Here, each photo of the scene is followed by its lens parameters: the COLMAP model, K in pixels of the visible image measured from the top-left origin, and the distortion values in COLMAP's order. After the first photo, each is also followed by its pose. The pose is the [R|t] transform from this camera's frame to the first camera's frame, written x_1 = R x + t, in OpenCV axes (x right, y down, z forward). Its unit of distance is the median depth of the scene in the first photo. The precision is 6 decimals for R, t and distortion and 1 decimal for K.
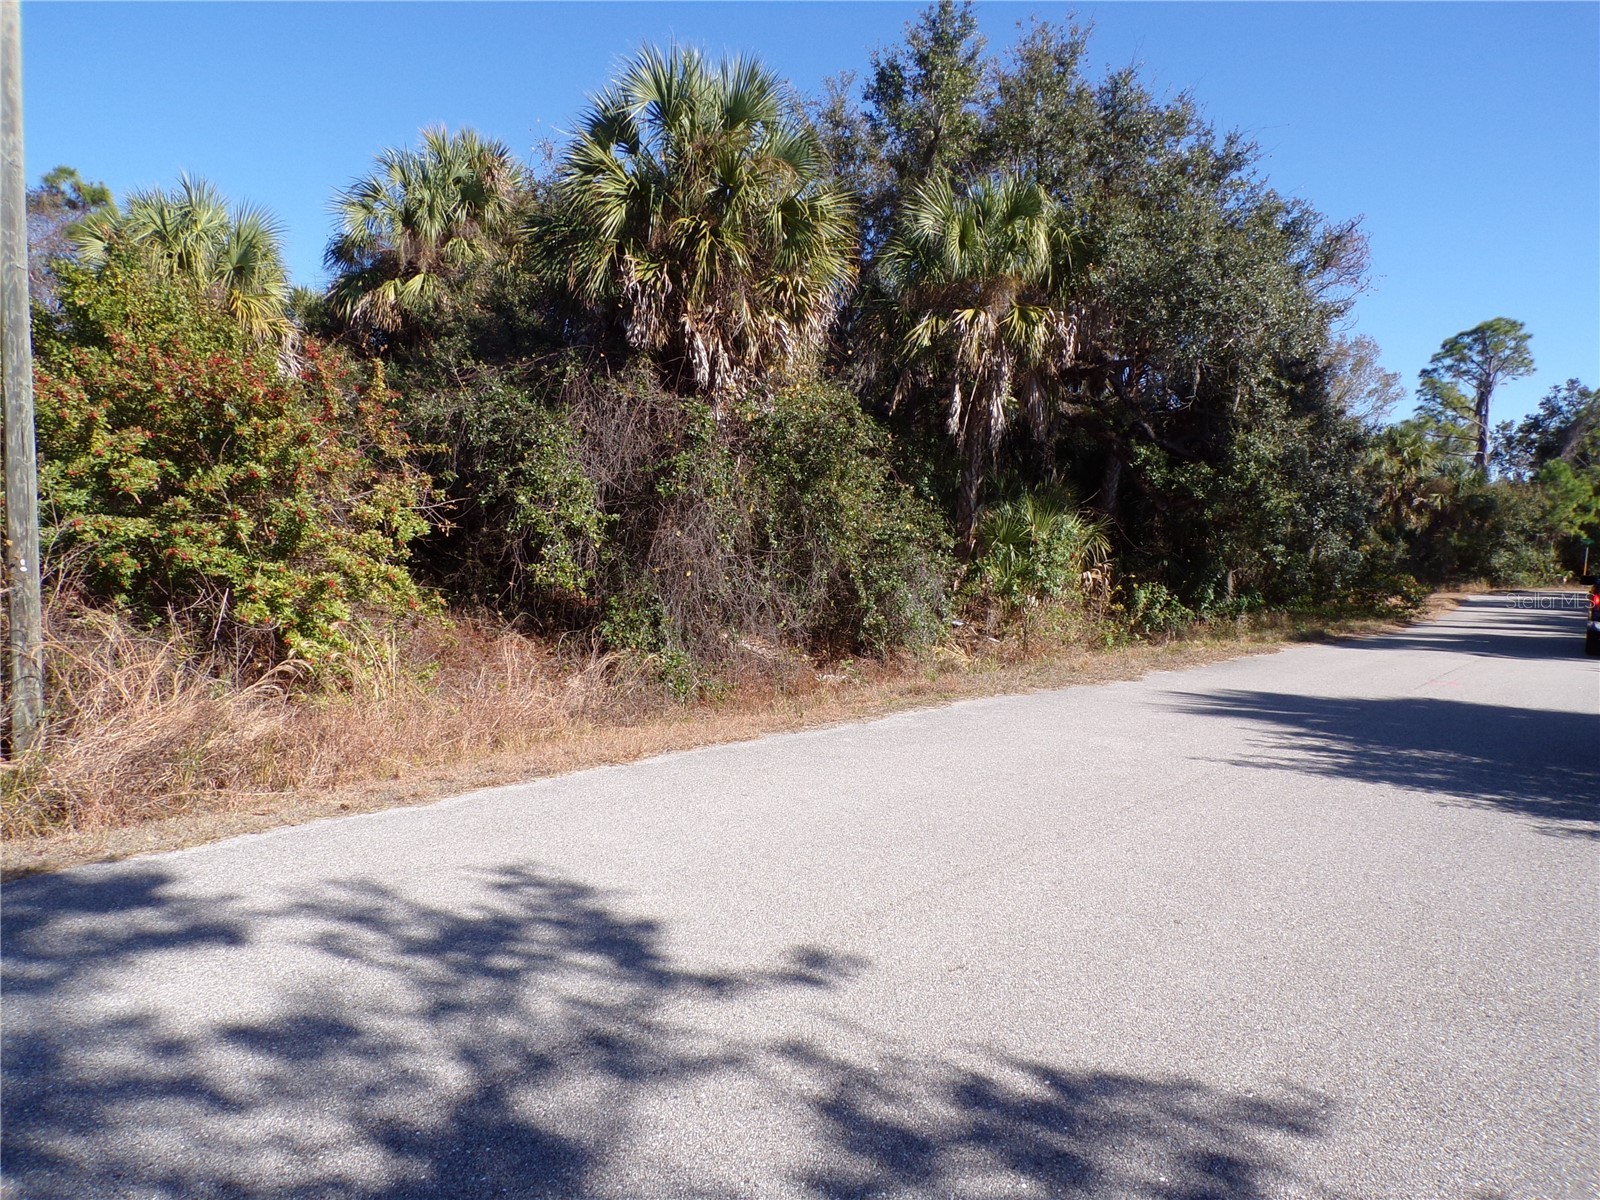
lens RADIAL K [[1101.8, 0, 800.0], [0, 1101.8, 600.0], [0, 0, 1]] dist [-0.005650, 0.024533]
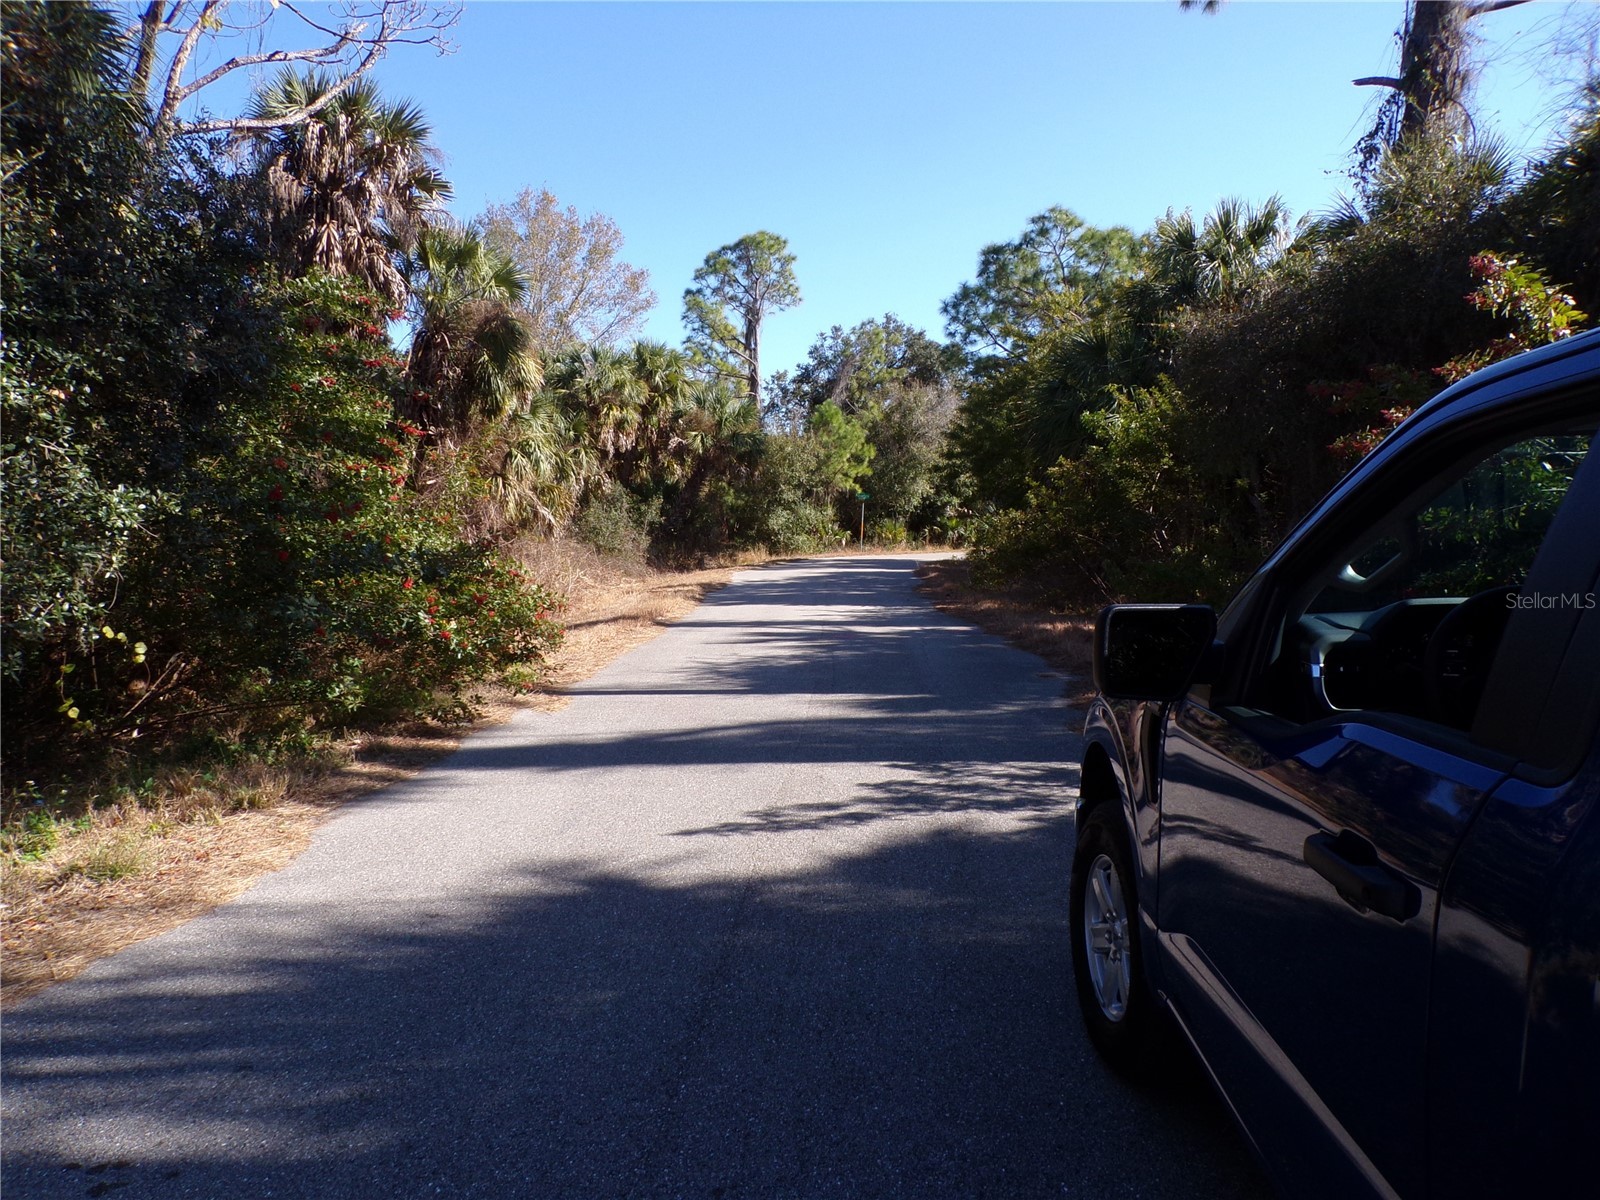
lens RADIAL K [[1101.8, 0, 800.0], [0, 1101.8, 600.0], [0, 0, 1]] dist [-0.005650, 0.024533]
pose [[0.840018, -0.068549, 0.538210, 0.319863], [0.056361, 0.997645, 0.039097, -0.013867], [-0.539623, -0.002508, 0.841903, 0.475726]]
